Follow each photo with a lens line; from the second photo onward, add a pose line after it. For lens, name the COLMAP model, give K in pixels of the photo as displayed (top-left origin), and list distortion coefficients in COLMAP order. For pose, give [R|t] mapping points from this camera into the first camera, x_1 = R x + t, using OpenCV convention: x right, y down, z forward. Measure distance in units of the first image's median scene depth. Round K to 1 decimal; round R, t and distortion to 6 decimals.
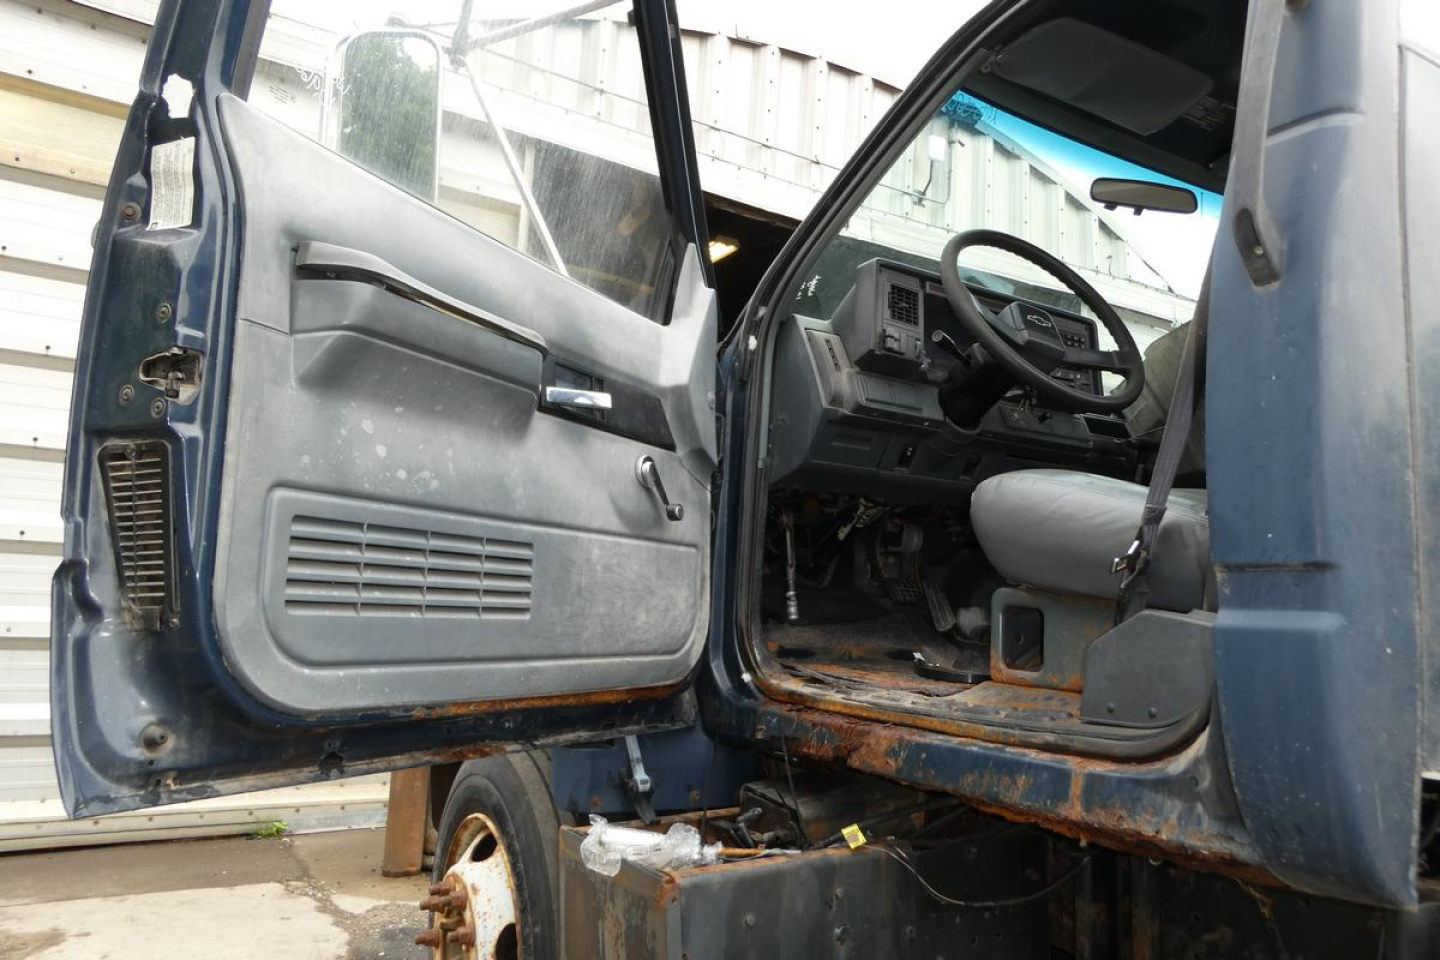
lens RADIAL K [[1032.8, 0, 737.1], [0, 1032.8, 481.7], [0, 0, 1]] dist [-0.000724, -0.002850]
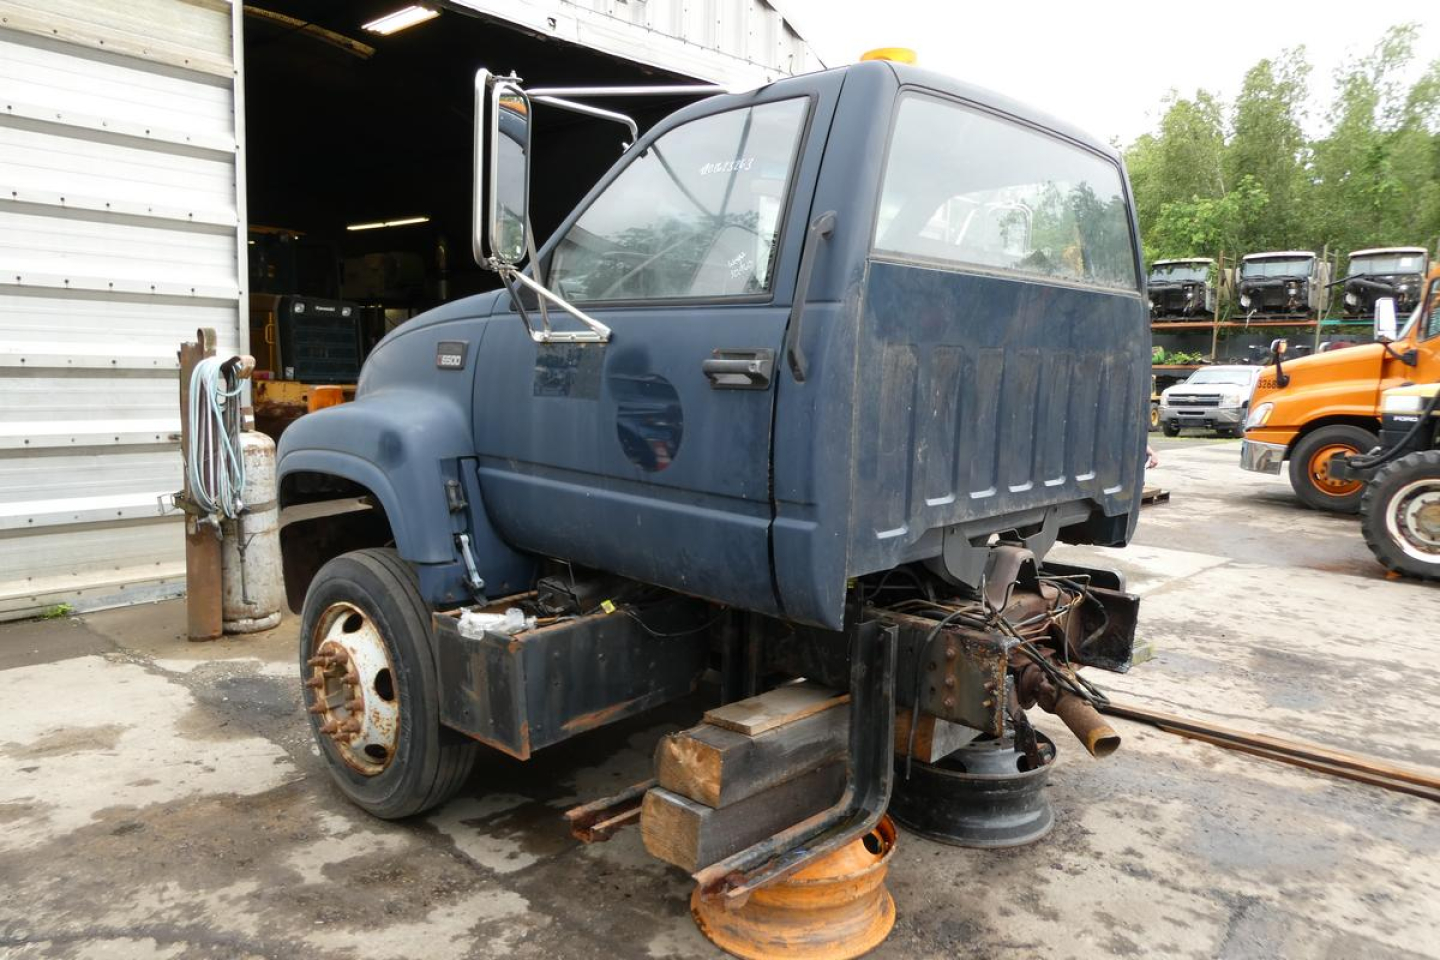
lens RADIAL K [[1032.8, 0, 737.1], [0, 1032.8, 481.7], [0, 0, 1]] dist [-0.000724, -0.002850]
pose [[0.958223, -0.051311, 0.281383, -0.155677], [-0.023558, 0.966276, 0.256427, -0.313396], [-0.285052, -0.252343, 0.924699, -0.638677]]
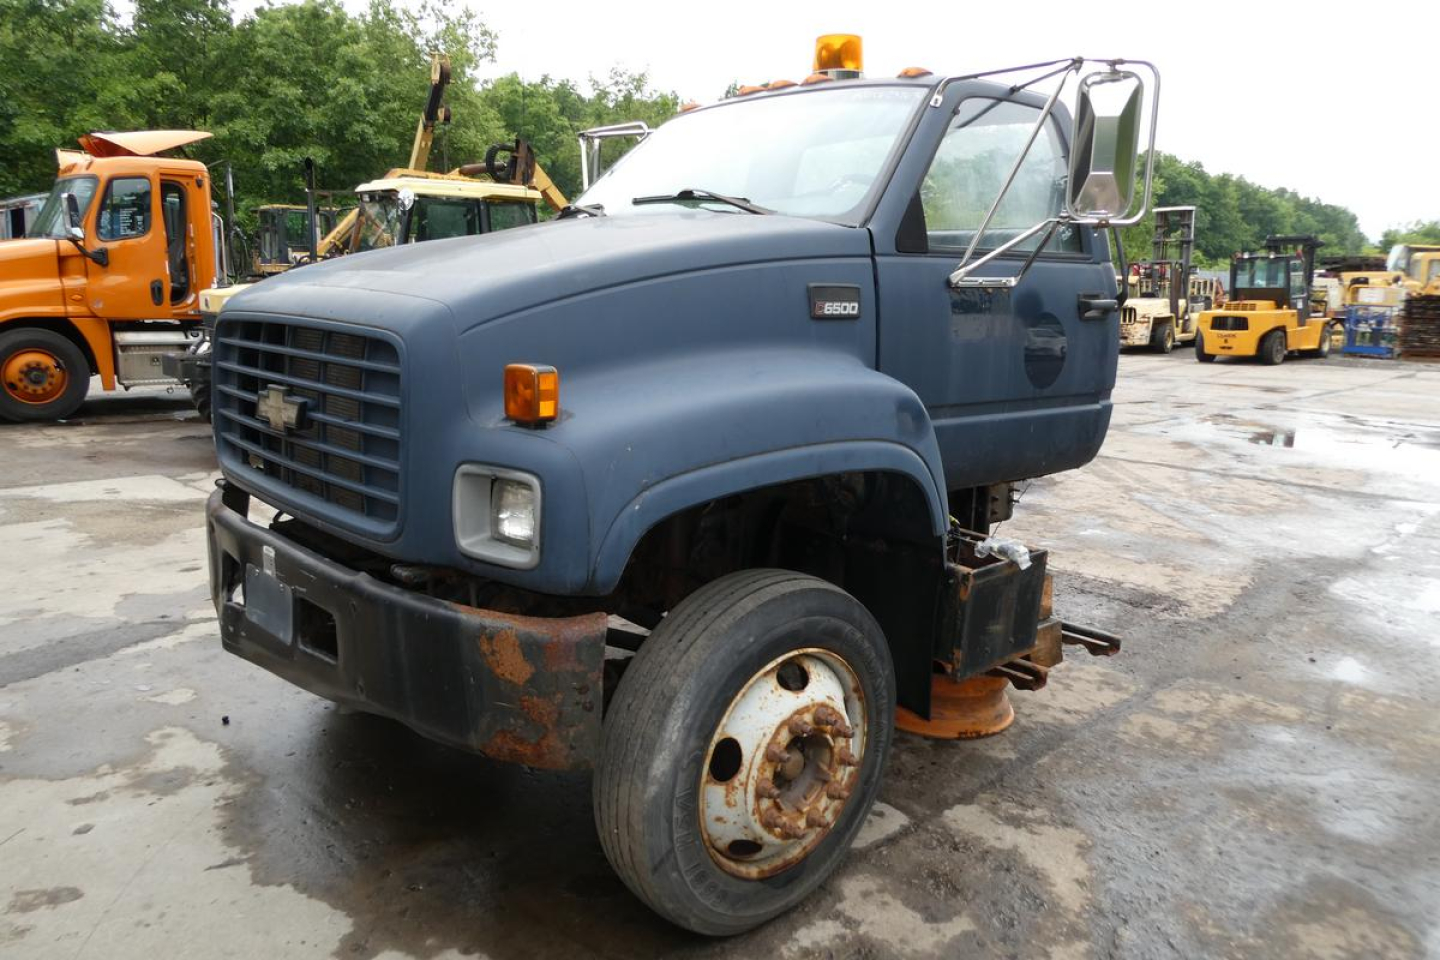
lens RADIAL K [[1032.8, 0, 737.1], [0, 1032.8, 481.7], [0, 0, 1]] dist [-0.000724, -0.002850]
pose [[-0.211234, -0.229115, 0.950203, -1.672834], [-0.157402, 0.967425, 0.198276, -0.053932], [-0.964679, -0.107681, -0.240416, 1.894947]]
